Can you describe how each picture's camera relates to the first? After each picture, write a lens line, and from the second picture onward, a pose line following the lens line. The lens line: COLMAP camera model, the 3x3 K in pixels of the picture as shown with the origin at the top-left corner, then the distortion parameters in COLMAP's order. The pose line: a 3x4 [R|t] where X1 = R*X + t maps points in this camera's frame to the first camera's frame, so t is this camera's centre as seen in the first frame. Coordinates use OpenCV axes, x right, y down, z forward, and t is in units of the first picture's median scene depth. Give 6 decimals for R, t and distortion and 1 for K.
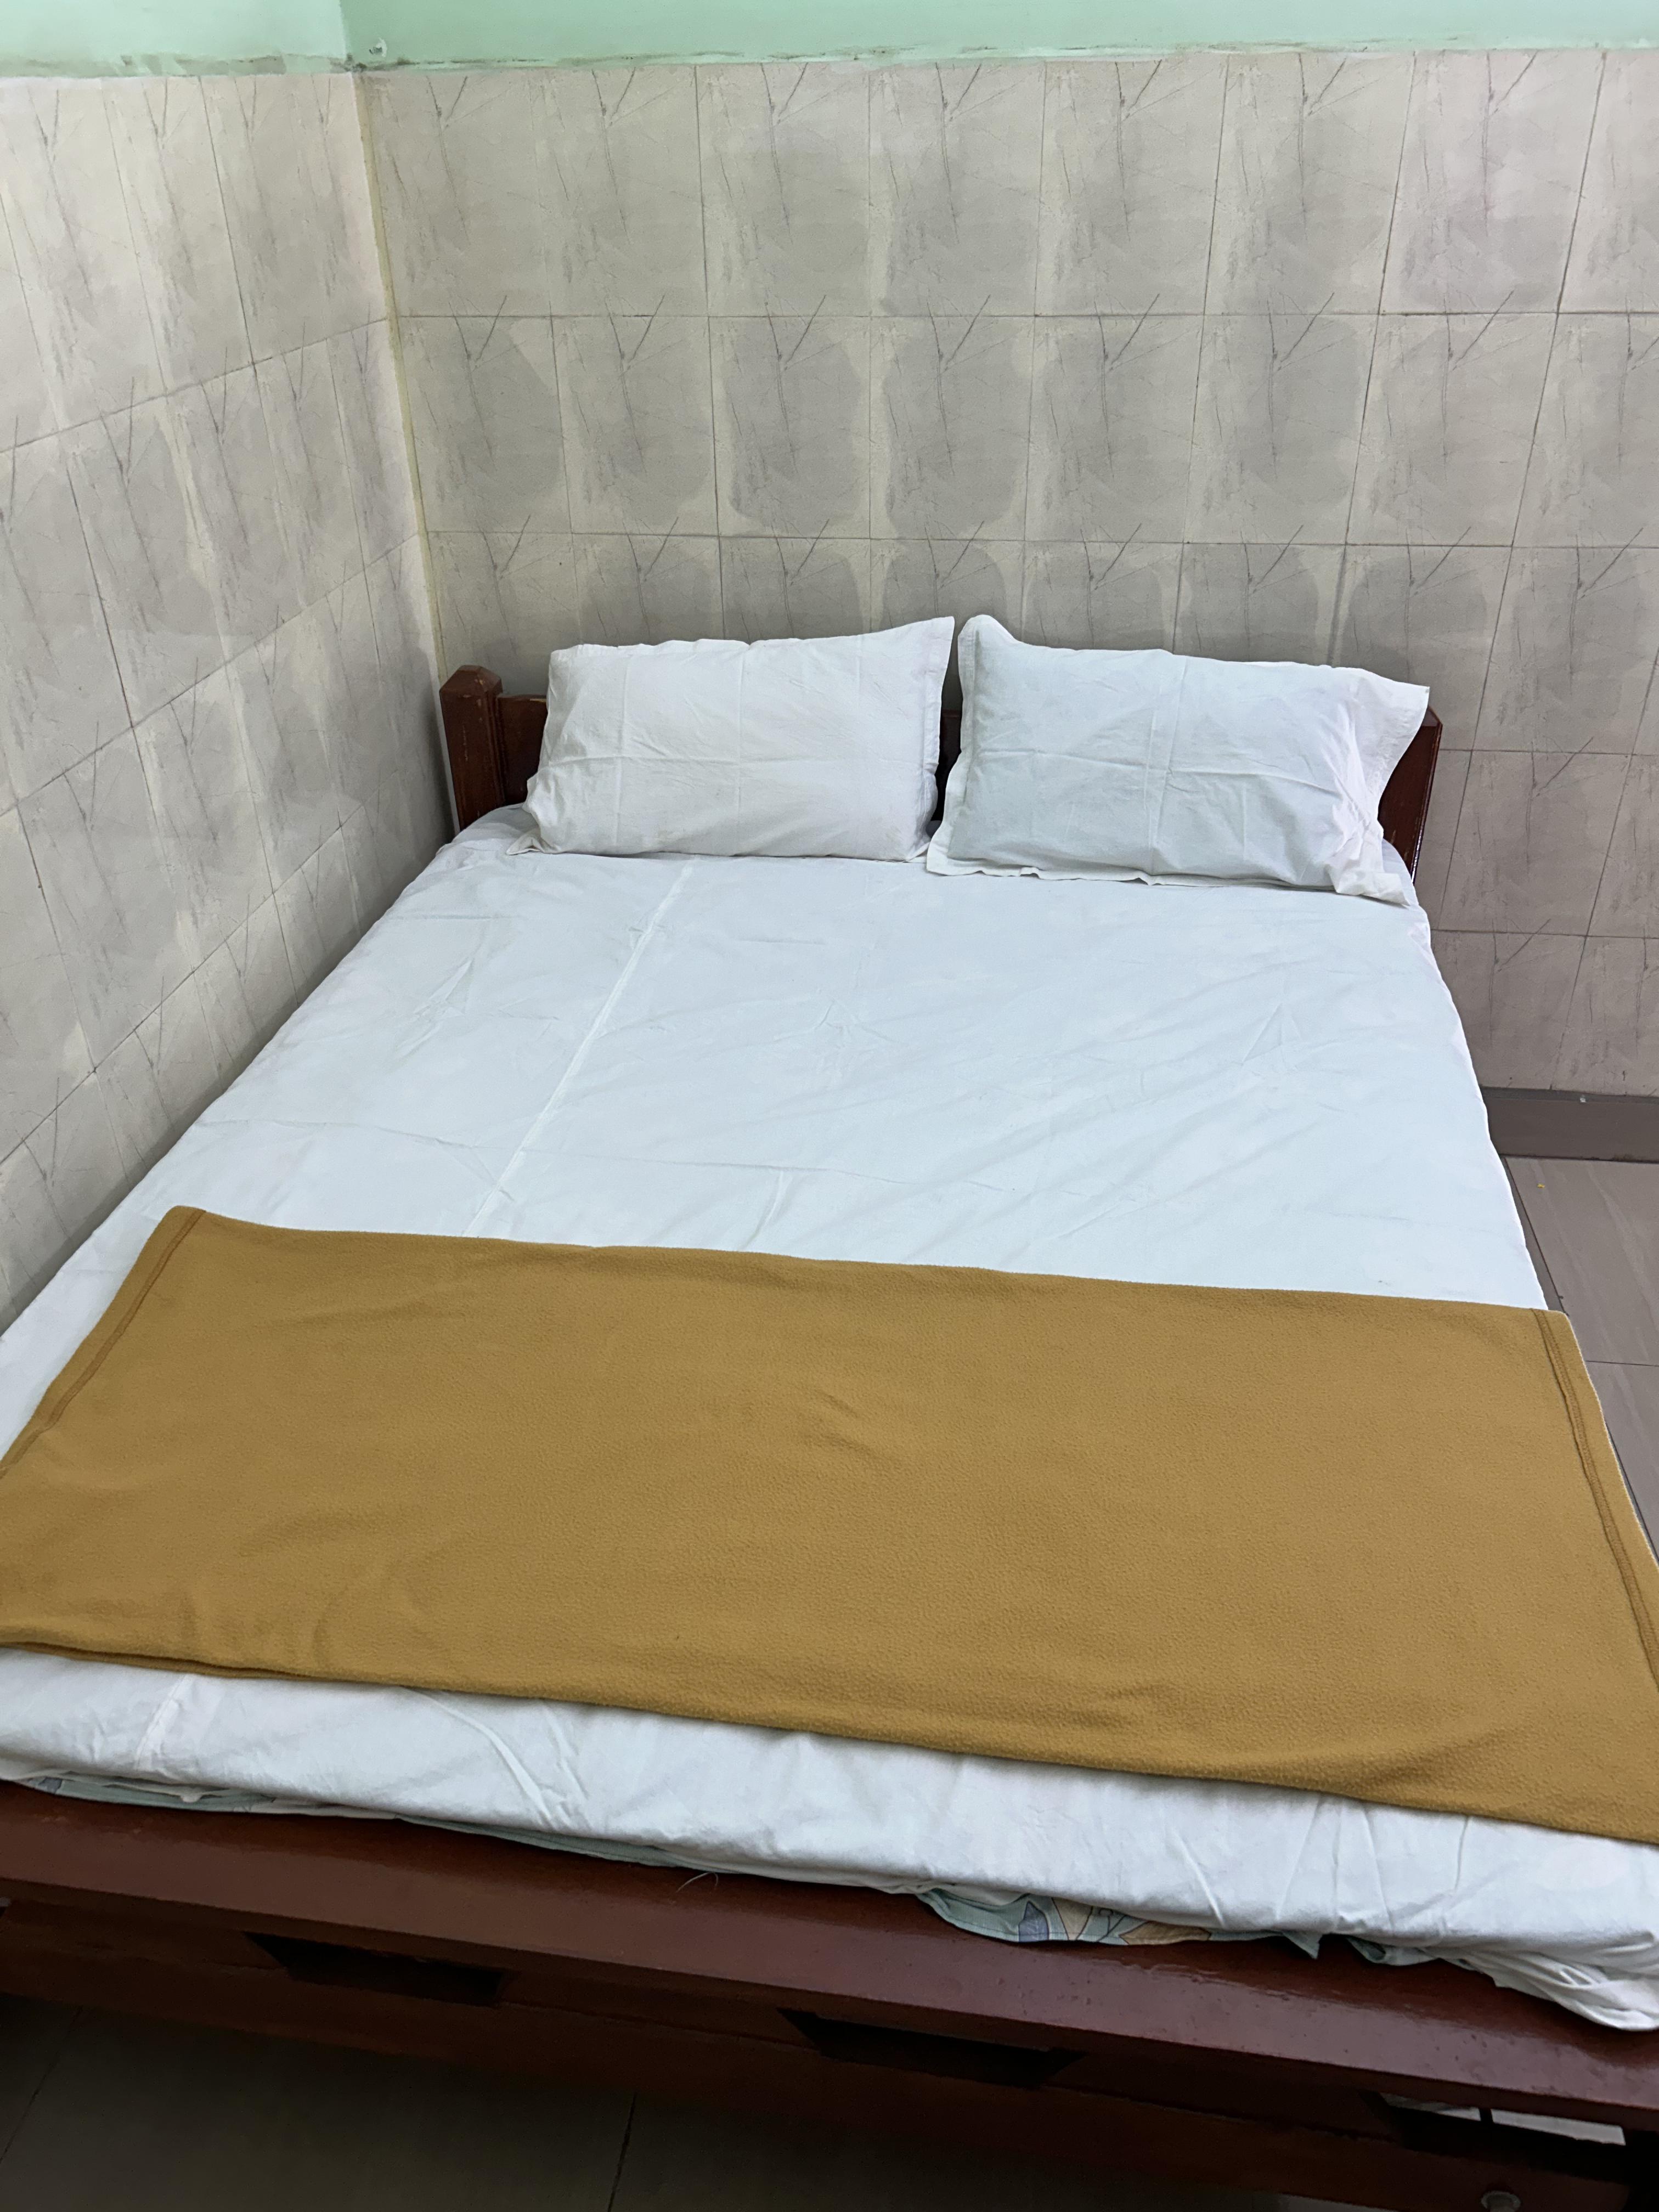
lens RADIAL K [[1699.3, 0, 838.9], [0, 1699.3, 1119.7], [0, 0, 1]] dist [0.050874, -0.063970]
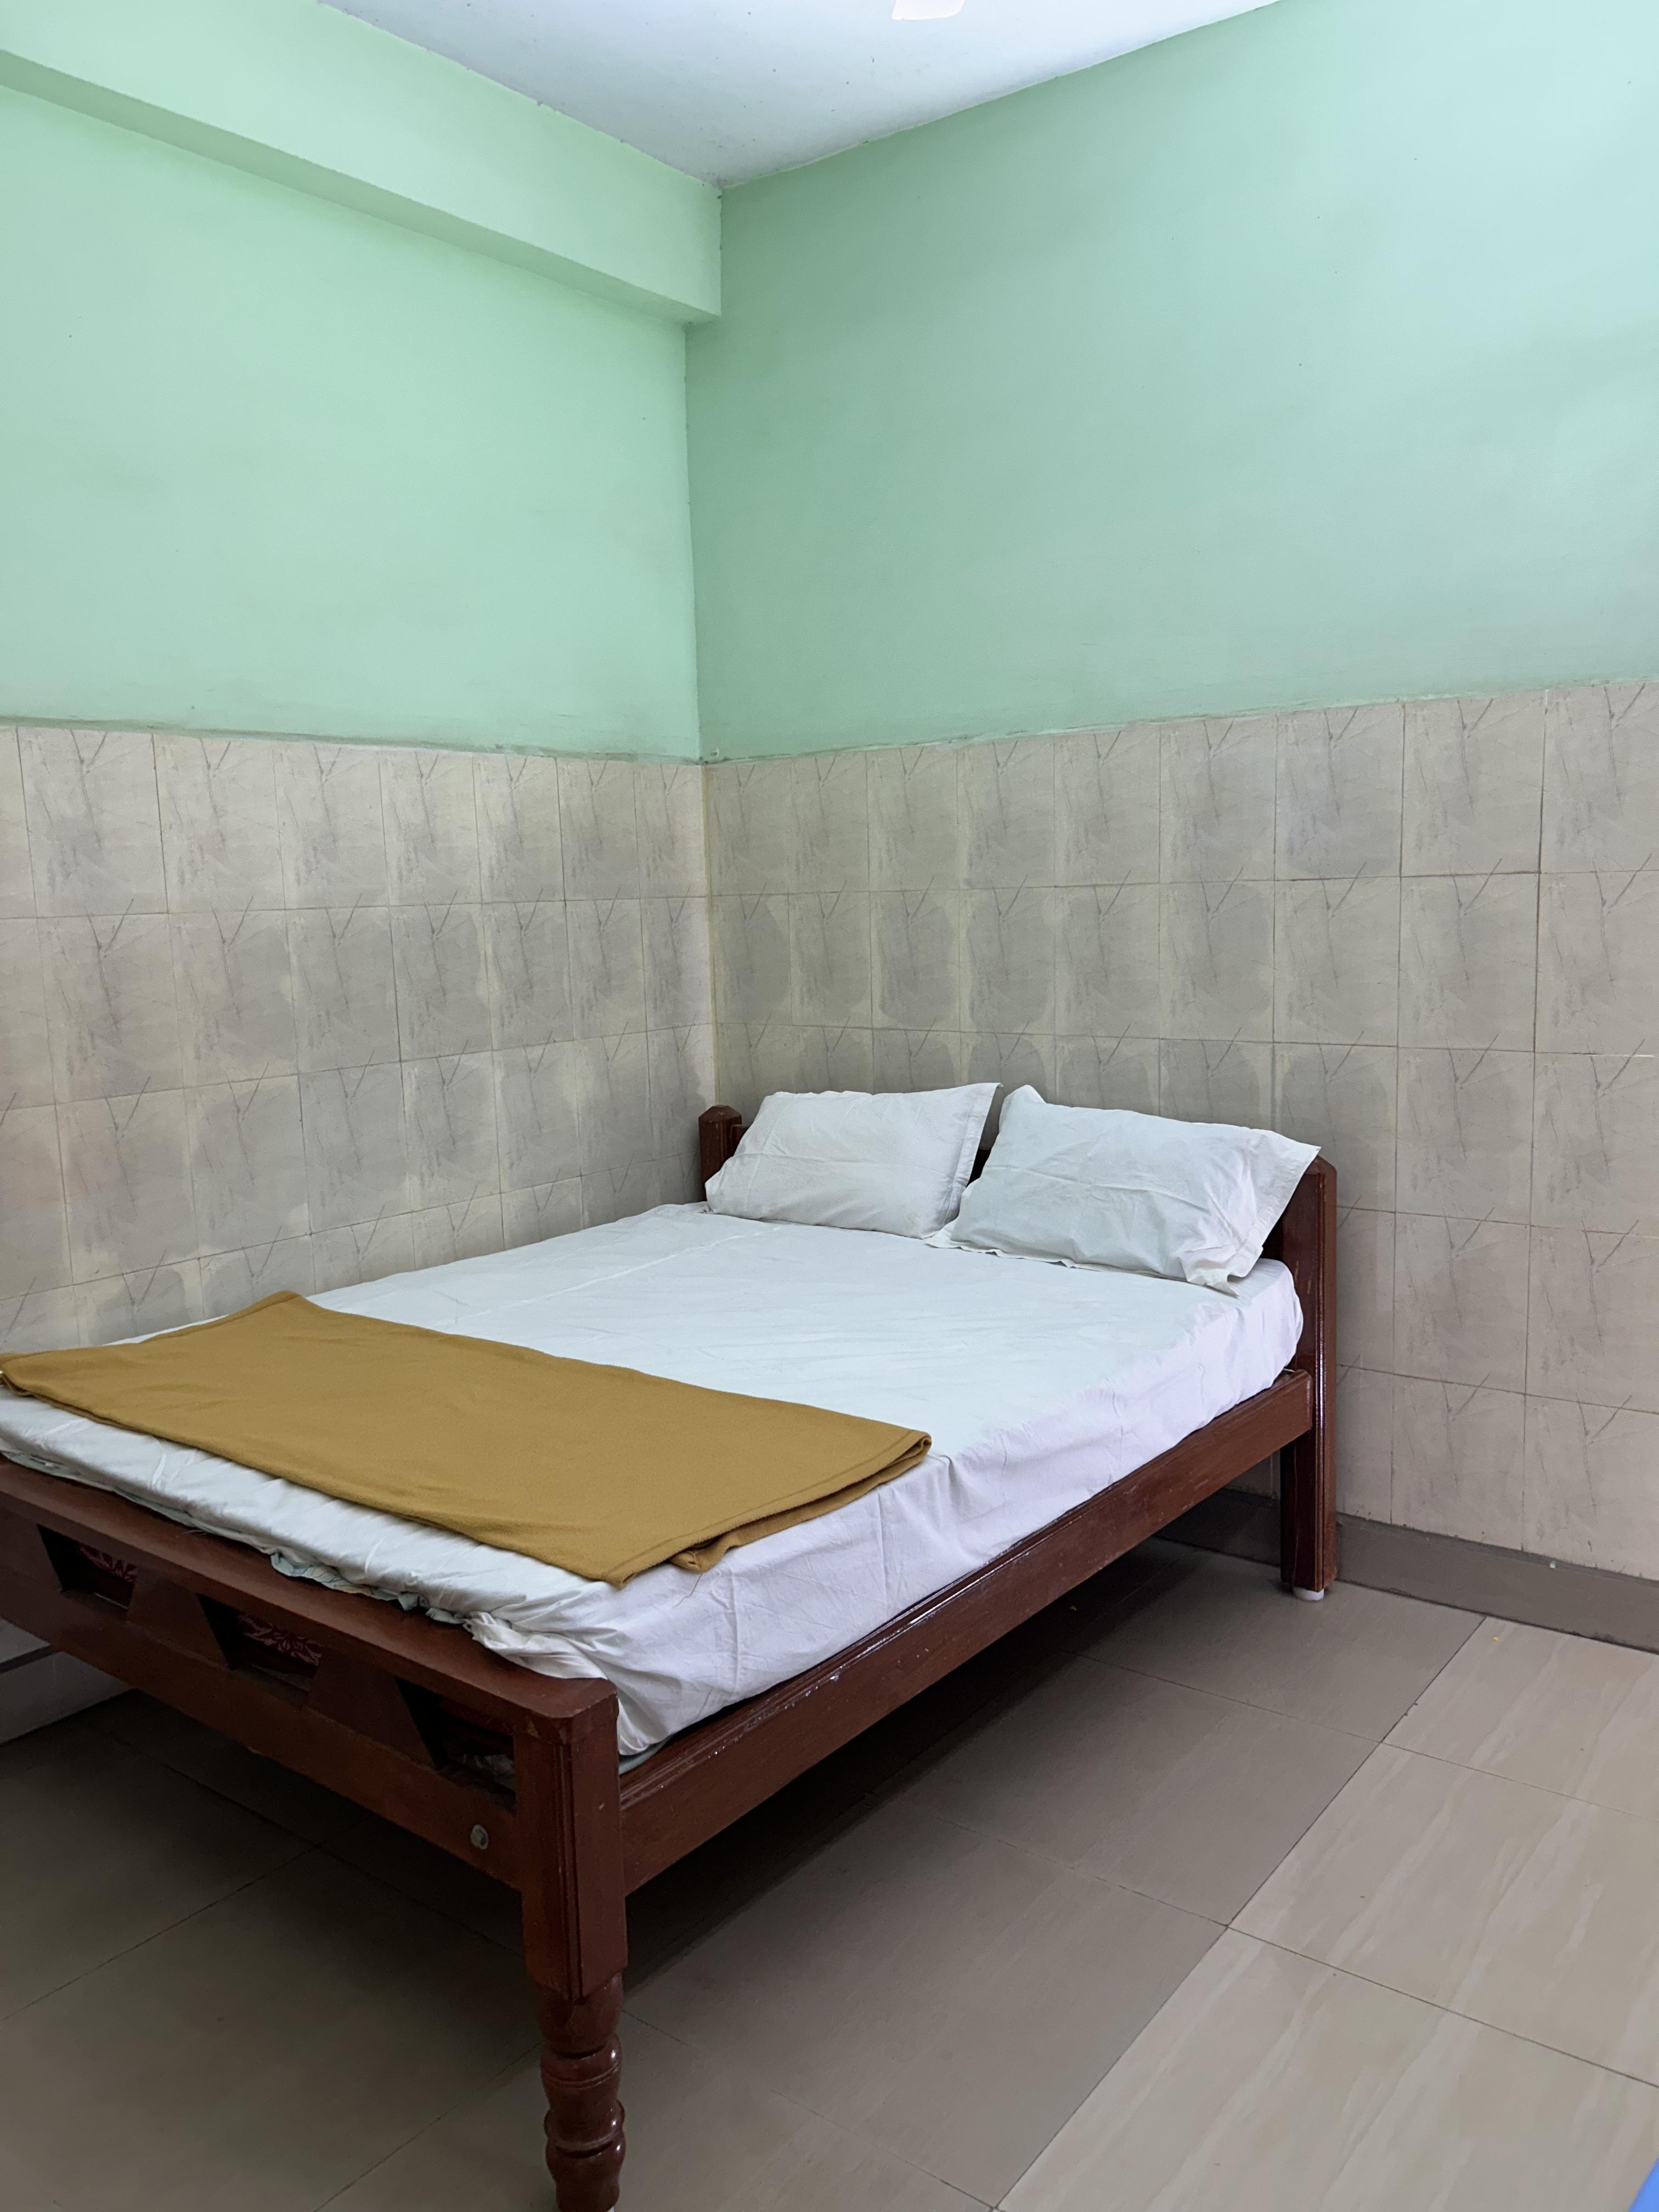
lens RADIAL K [[1699.3, 0, 833.9], [0, 1699.3, 1119.5], [0, 0, 1]] dist [0.050874, -0.063970]
pose [[0.865663, 0.058277, -0.497224, 0.678691], [-0.248849, 0.911899, -0.326365, 0.231106], [0.434399, 0.406256, 0.803899, -0.168054]]
